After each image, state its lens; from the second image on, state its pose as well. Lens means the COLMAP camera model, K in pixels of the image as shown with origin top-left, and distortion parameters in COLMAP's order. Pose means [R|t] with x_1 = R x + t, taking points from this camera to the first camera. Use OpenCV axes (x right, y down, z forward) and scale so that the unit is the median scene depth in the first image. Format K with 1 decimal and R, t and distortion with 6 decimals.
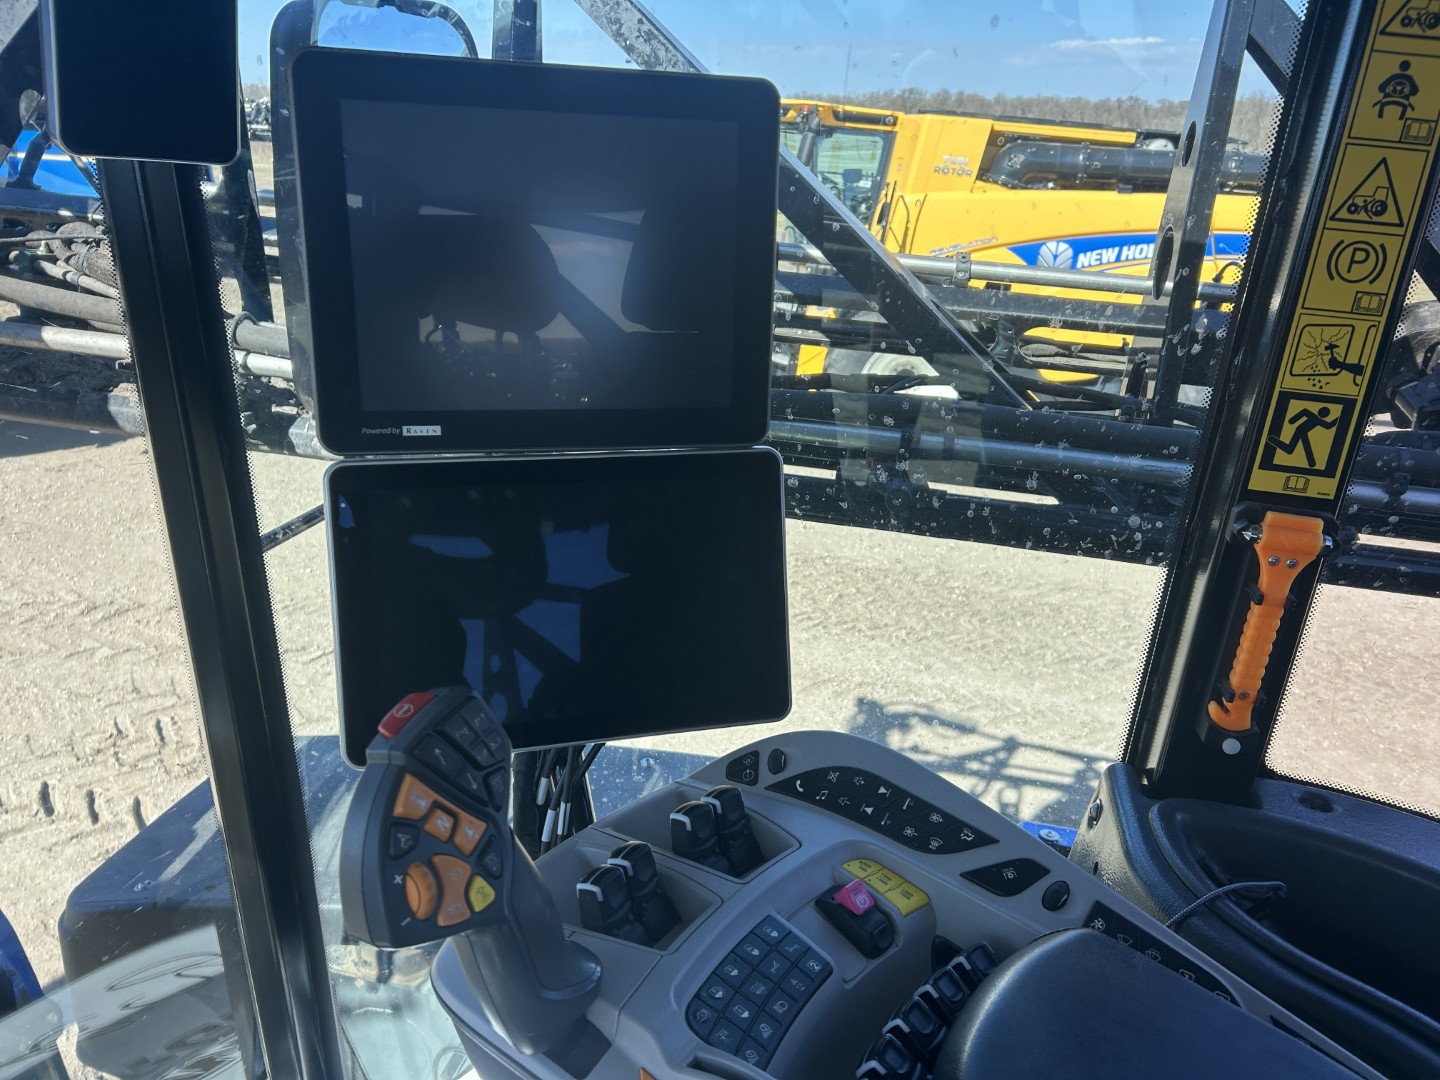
lens RADIAL K [[1102.0, 0, 716.7], [0, 1102.0, 538.0], [0, 0, 1]] dist [0.077447, -0.111172]
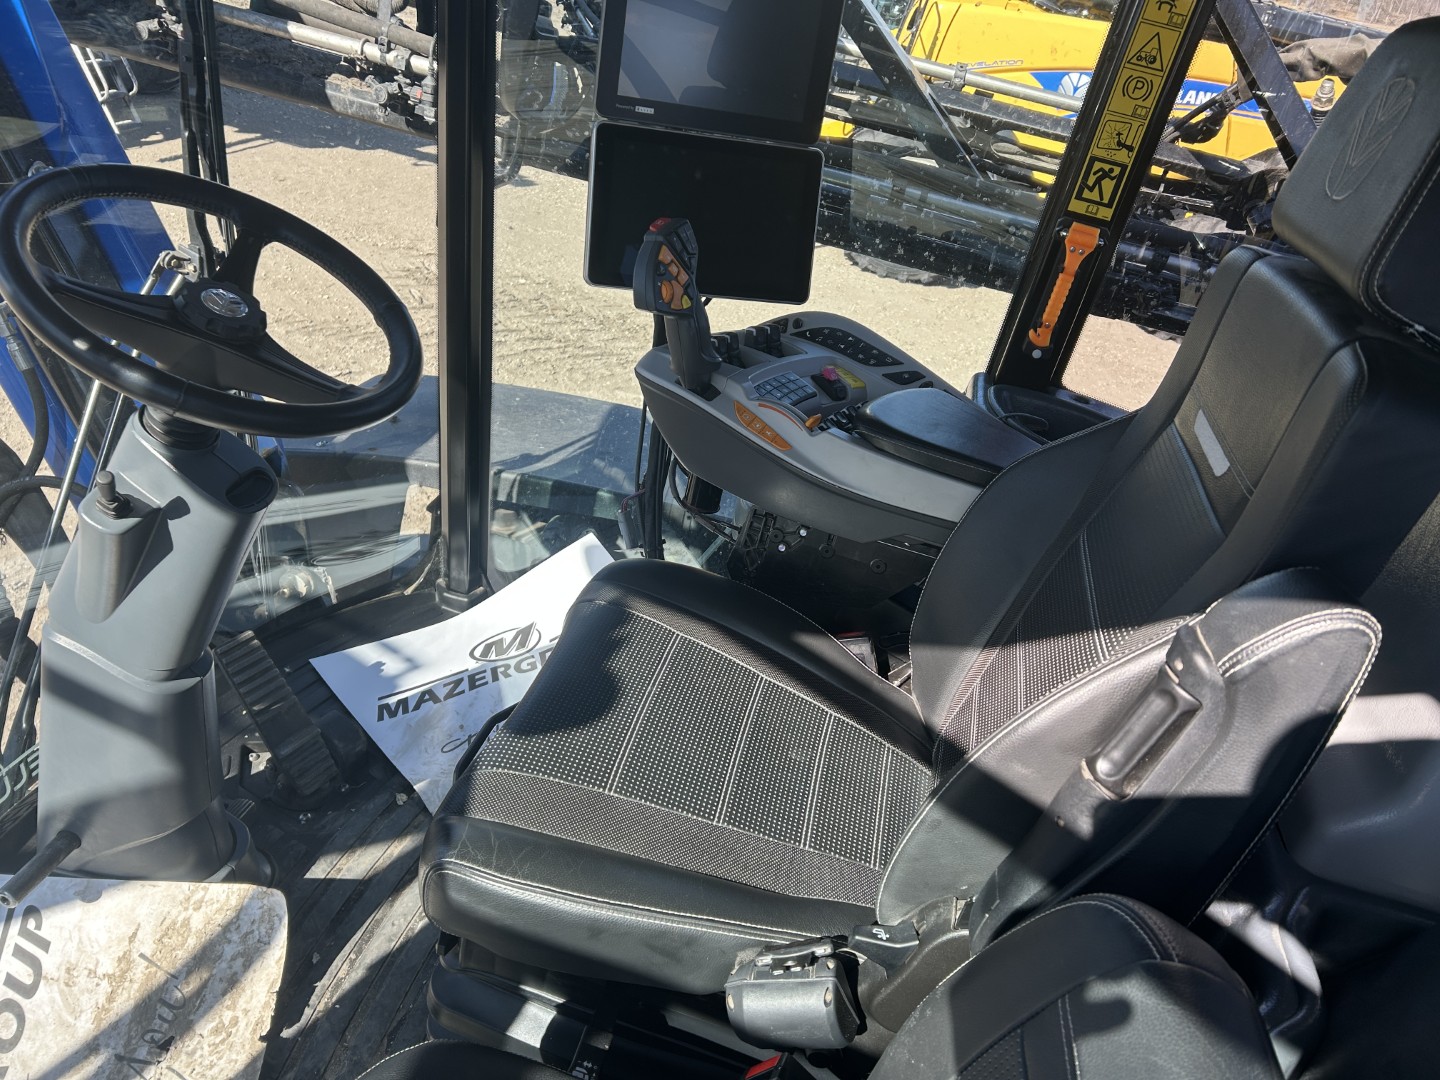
lens RADIAL K [[1102.0, 0, 716.7], [0, 1102.0, 538.0], [0, 0, 1]] dist [0.077447, -0.111172]
pose [[0.991139, 0.126614, 0.040161, -0.114332], [-0.131624, 0.976836, 0.168723, 0.262379], [-0.017868, -0.172514, 0.984845, -0.947871]]
